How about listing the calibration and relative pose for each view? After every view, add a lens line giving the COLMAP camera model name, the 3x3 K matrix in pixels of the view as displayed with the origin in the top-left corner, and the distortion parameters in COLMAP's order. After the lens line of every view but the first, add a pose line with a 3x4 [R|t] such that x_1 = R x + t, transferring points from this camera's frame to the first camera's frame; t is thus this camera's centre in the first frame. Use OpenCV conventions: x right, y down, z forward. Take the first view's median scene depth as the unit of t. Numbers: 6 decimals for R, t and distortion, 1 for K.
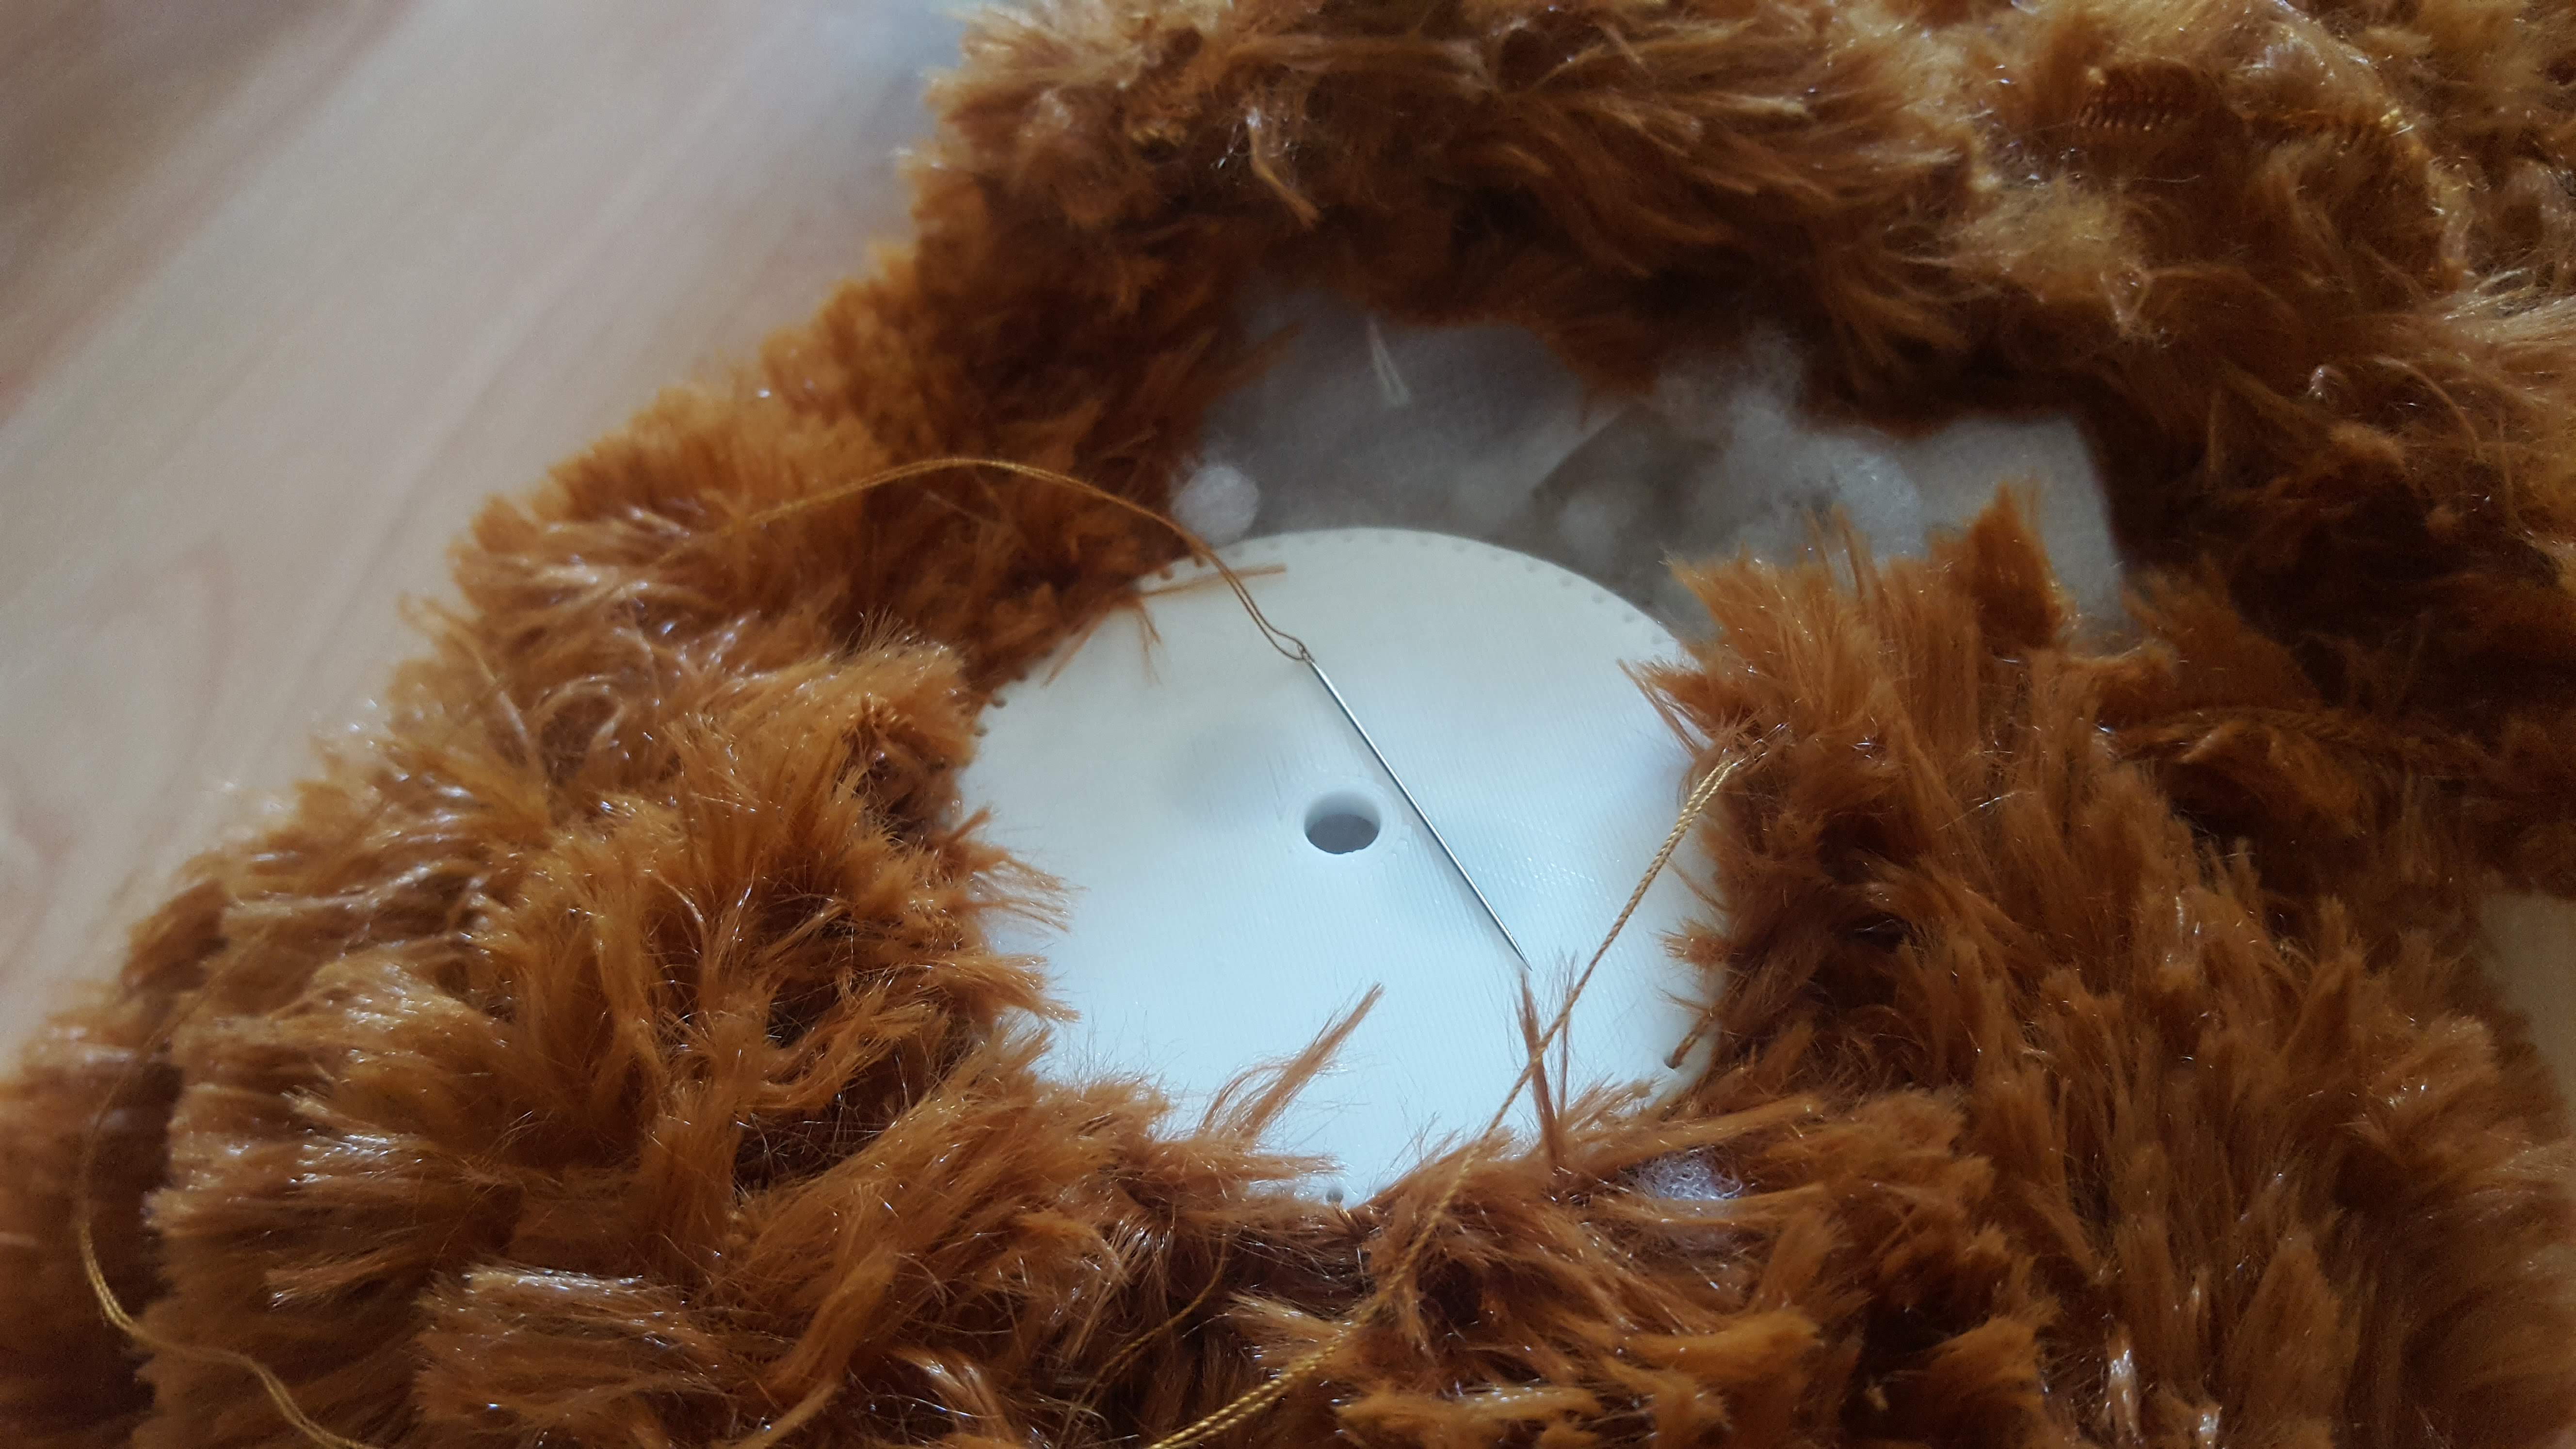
lens RADIAL K [[2089.3, 0, 1288.0], [0, 2089.3, 724.5], [0, 0, 1]] dist [0.144033, -0.454319]
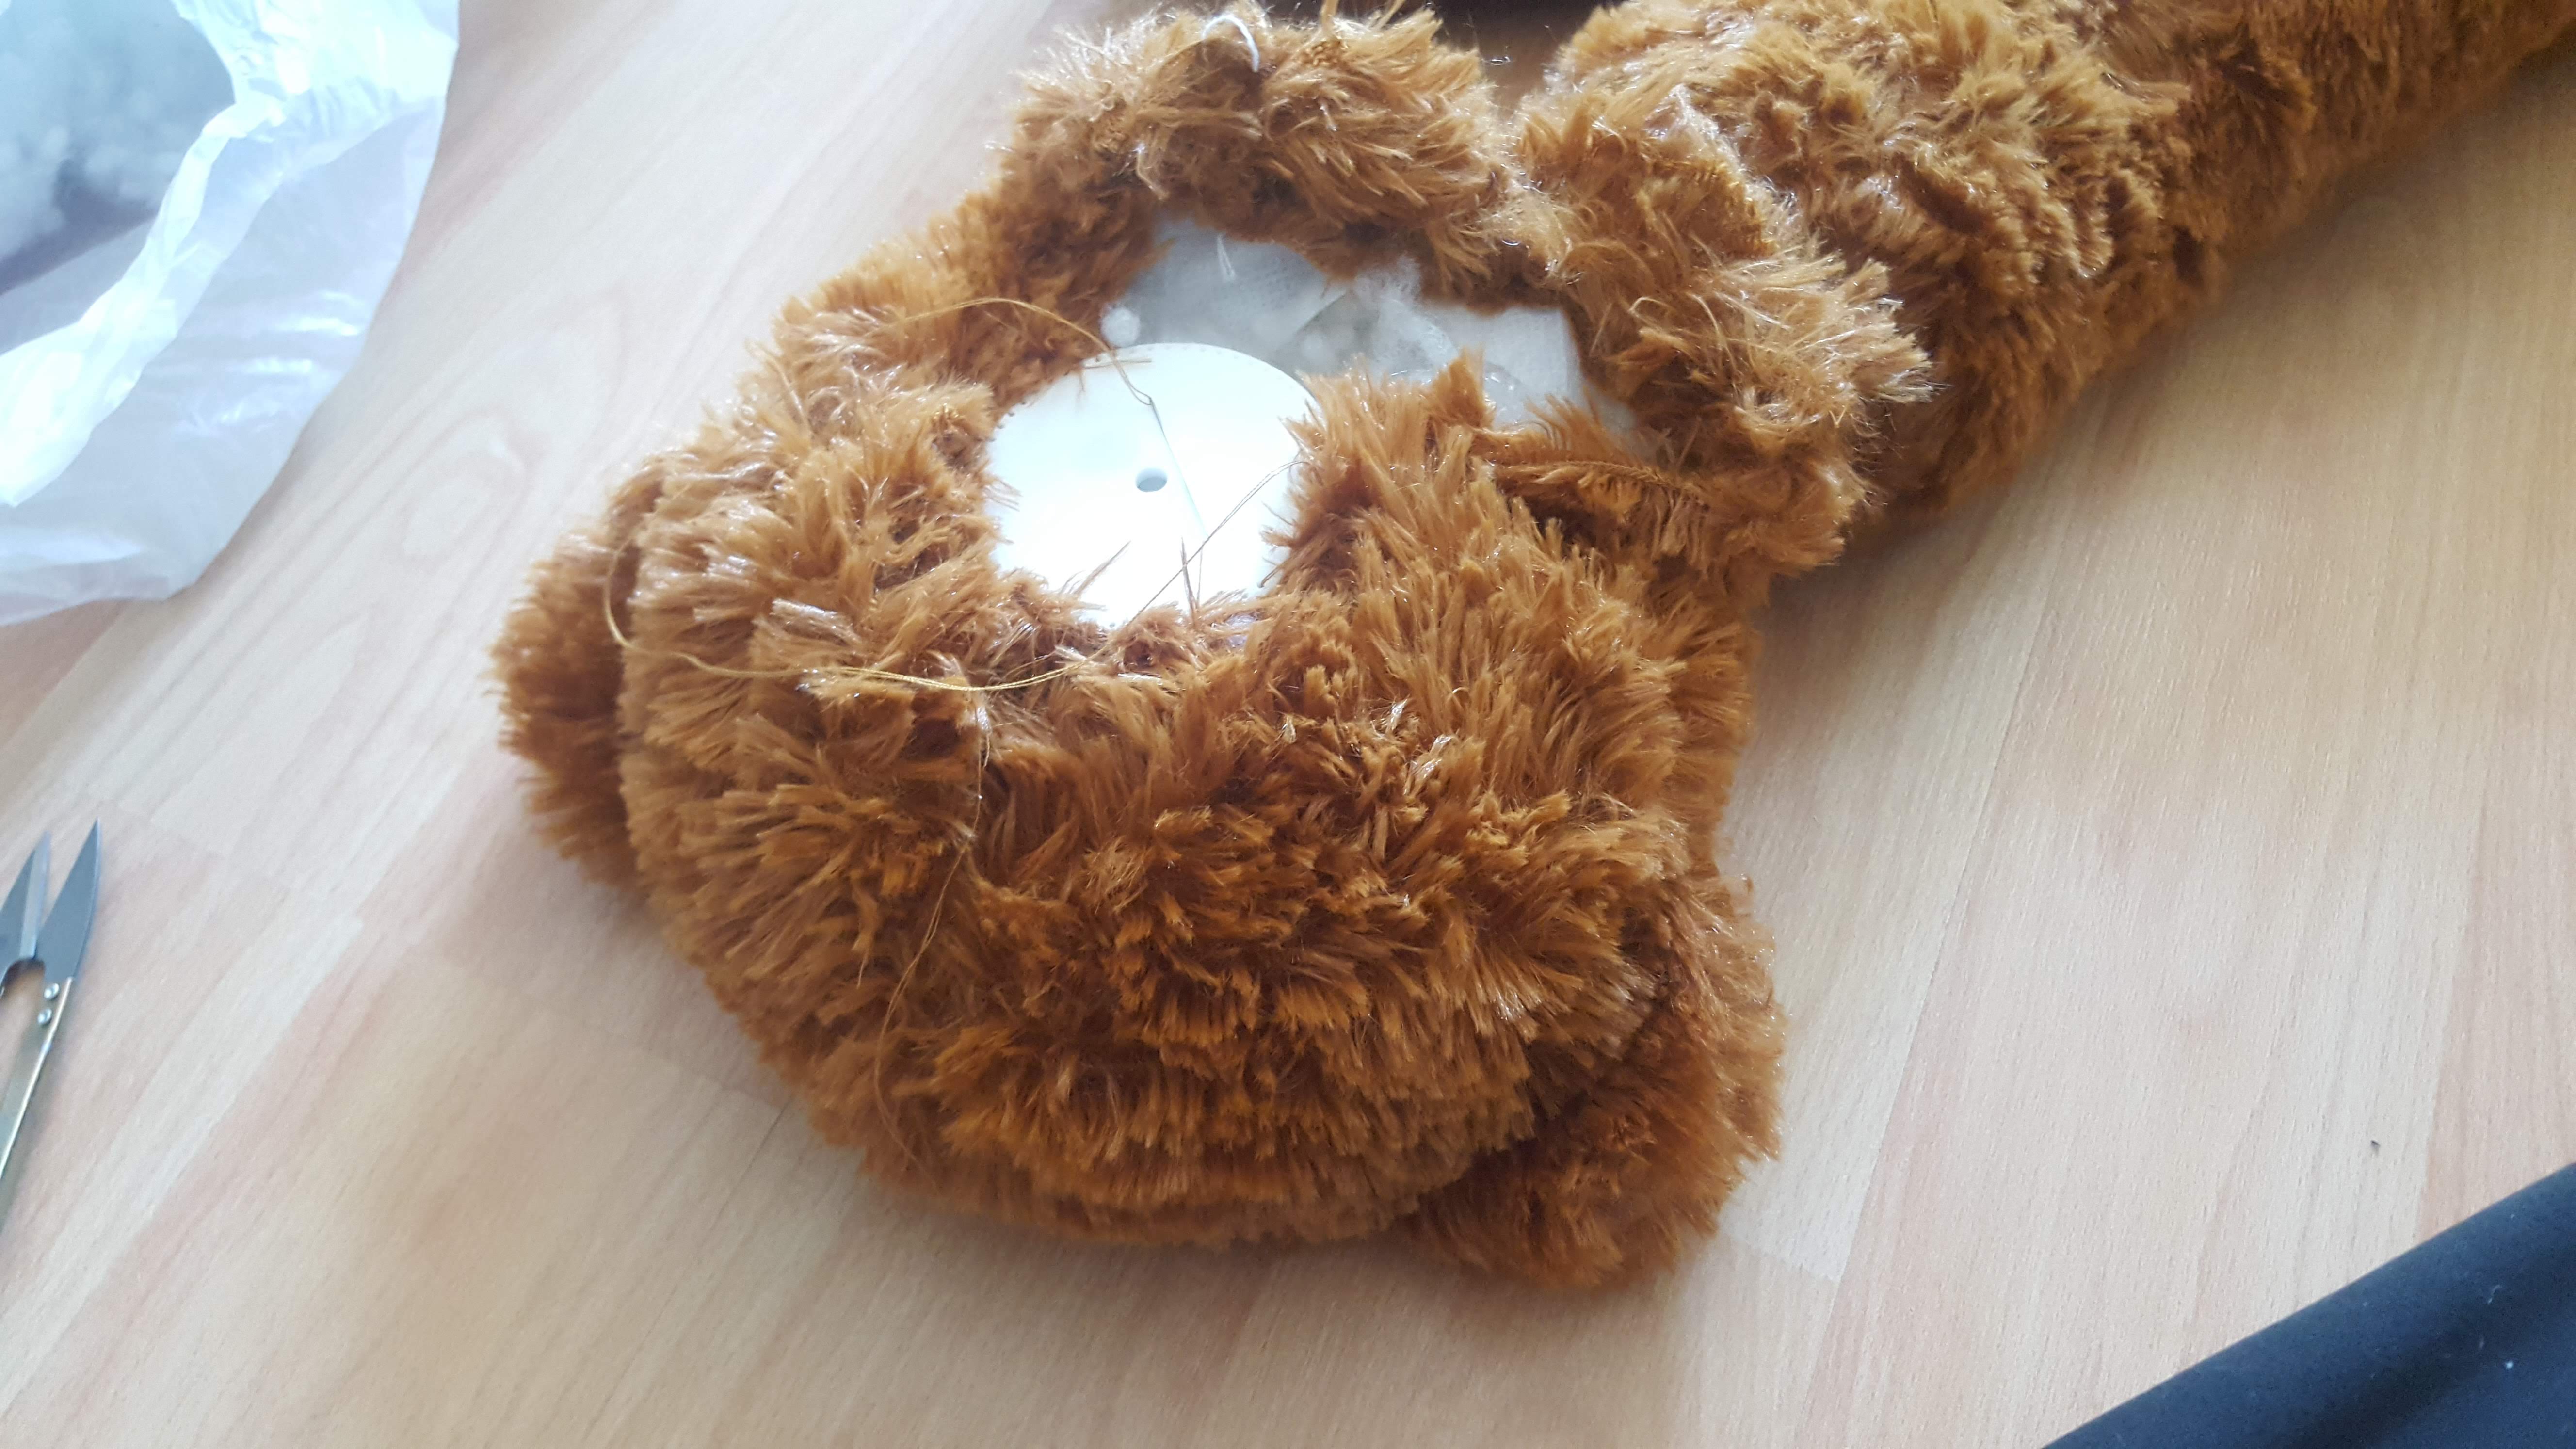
lens RADIAL K [[2089.3, 0, 1288.0], [0, 2089.3, 724.5], [0, 0, 1]] dist [0.144033, -0.454319]
pose [[0.990213, 0.091825, -0.105105, 0.404703], [-0.078724, 0.989323, 0.122644, 0.018947], [0.115245, -0.113169, 0.986869, -1.154557]]
